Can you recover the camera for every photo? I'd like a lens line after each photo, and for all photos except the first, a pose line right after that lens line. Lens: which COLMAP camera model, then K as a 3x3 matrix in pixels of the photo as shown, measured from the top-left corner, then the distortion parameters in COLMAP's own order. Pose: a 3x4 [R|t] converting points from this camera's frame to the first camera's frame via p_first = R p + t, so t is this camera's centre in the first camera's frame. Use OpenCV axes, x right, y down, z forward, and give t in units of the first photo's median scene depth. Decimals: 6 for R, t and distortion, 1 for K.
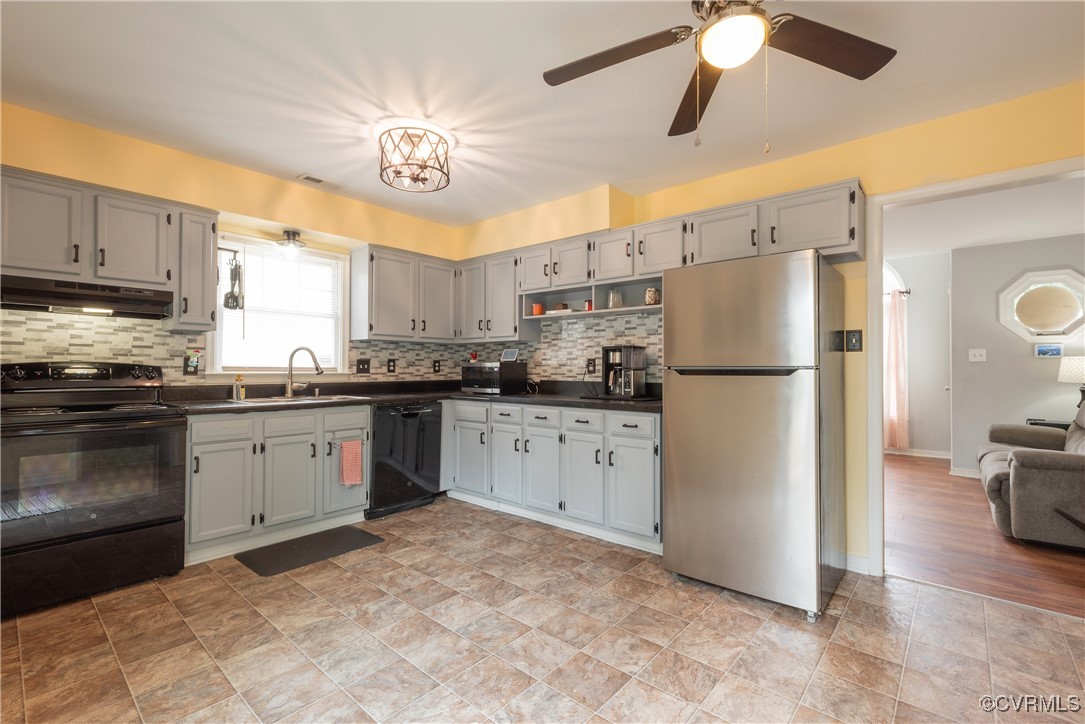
lens RADIAL K [[480.0, 0, 541.2], [0, 480.0, 361.0], [0, 0, 1]] dist [0.001329, 0.000070]
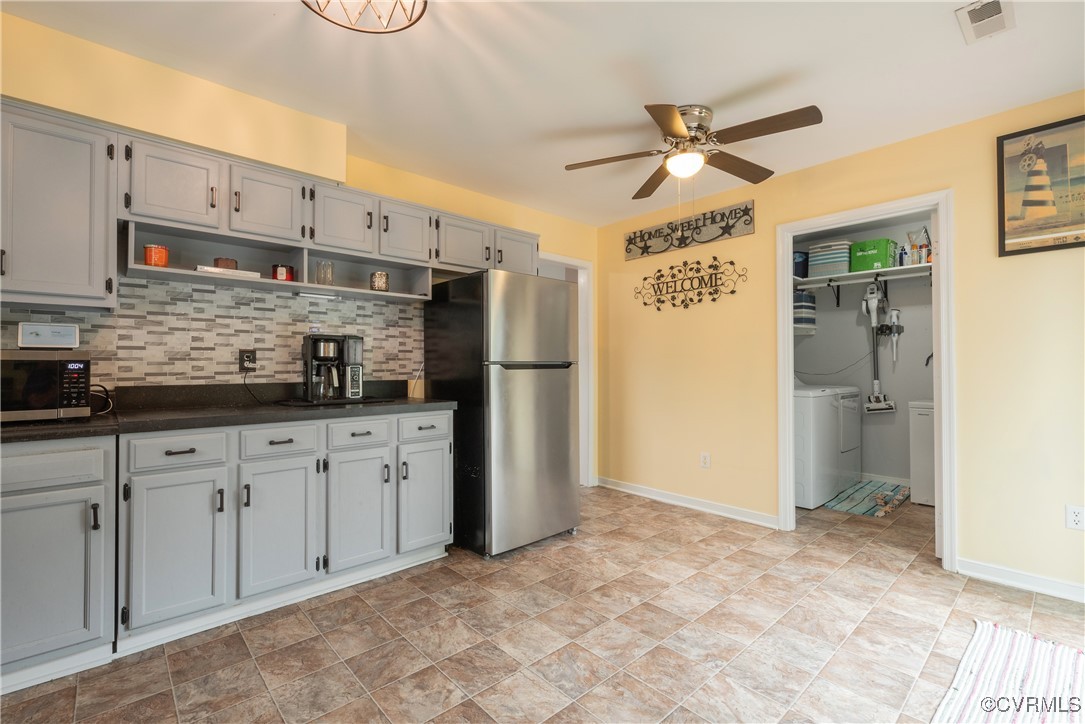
lens RADIAL K [[482.1, 0, 542.0], [0, 482.1, 362.3], [0, 0, 1]] dist [0.001363, -0.000380]
pose [[0.116751, 0.004191, 0.993152, -0.650130], [-0.011553, 0.999929, -0.002861, 0.012255], [-0.993094, -0.011140, 0.116791, 0.650458]]
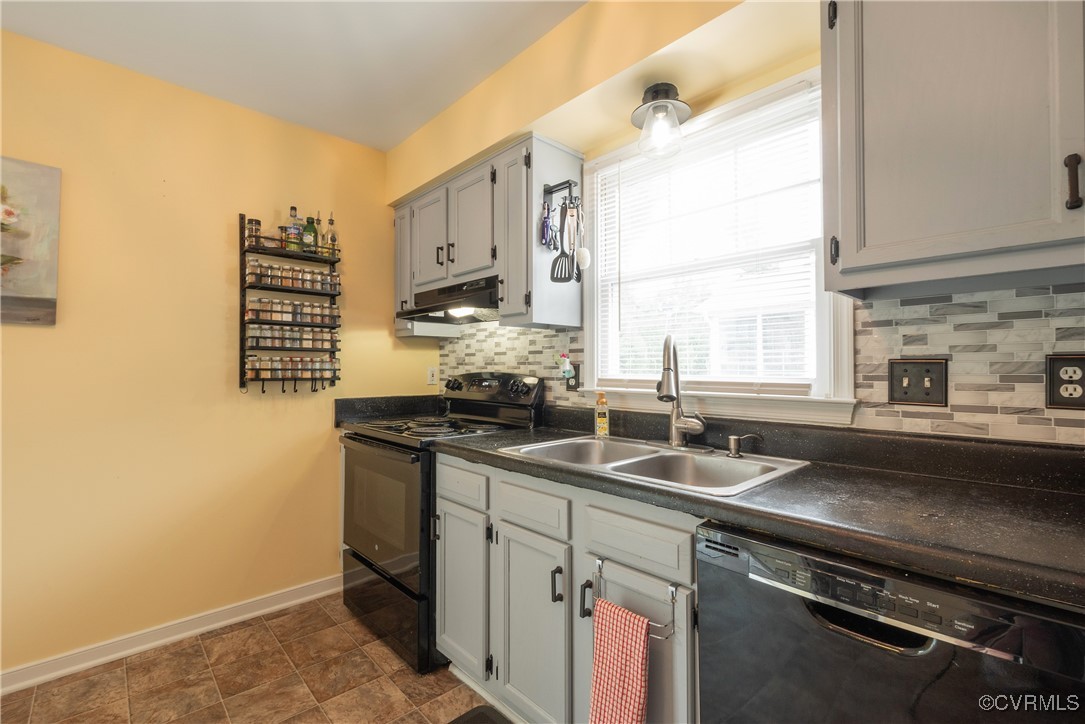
lens RADIAL K [[482.1, 0, 542.0], [0, 482.1, 362.3], [0, 0, 1]] dist [0.001363, -0.000380]
pose [[-0.107470, -0.017049, -0.994062, -0.054983], [0.014600, 0.999718, -0.018724, 0.001242], [0.994101, -0.016526, -0.107190, 1.073528]]
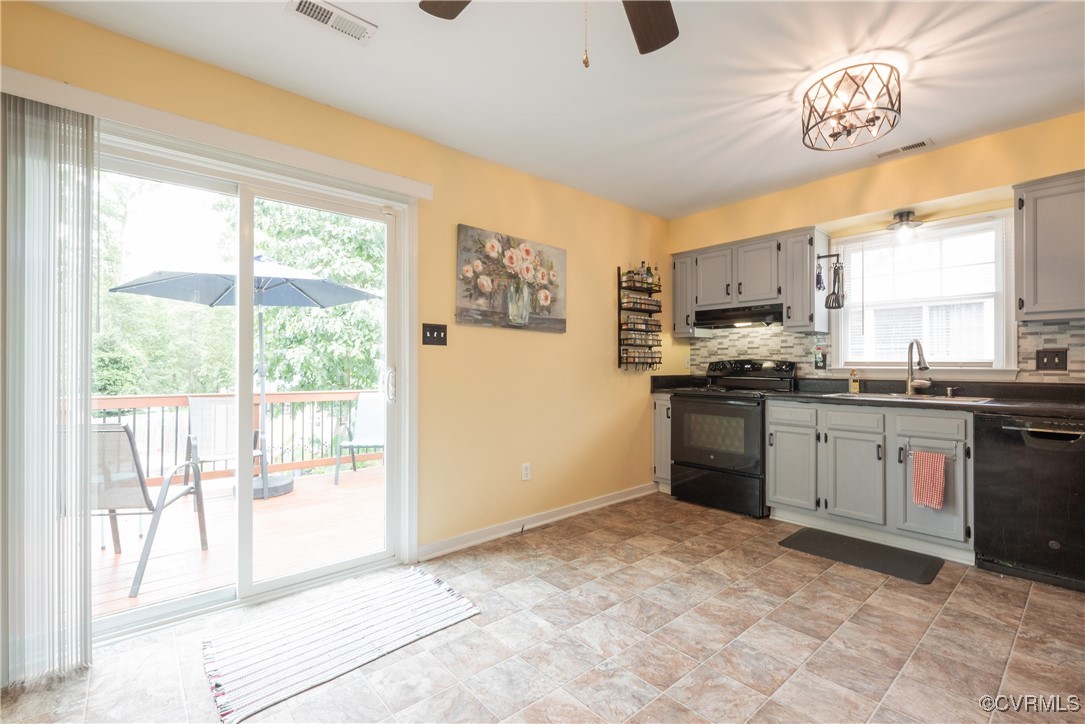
lens RADIAL K [[482.1, 0, 542.0], [0, 482.1, 362.3], [0, 0, 1]] dist [0.001363, -0.000380]
pose [[-0.139063, -0.008153, -0.990250, 0.547576], [0.013429, 0.999859, -0.010117, 0.015586], [0.990192, -0.014705, -0.138934, 0.513454]]
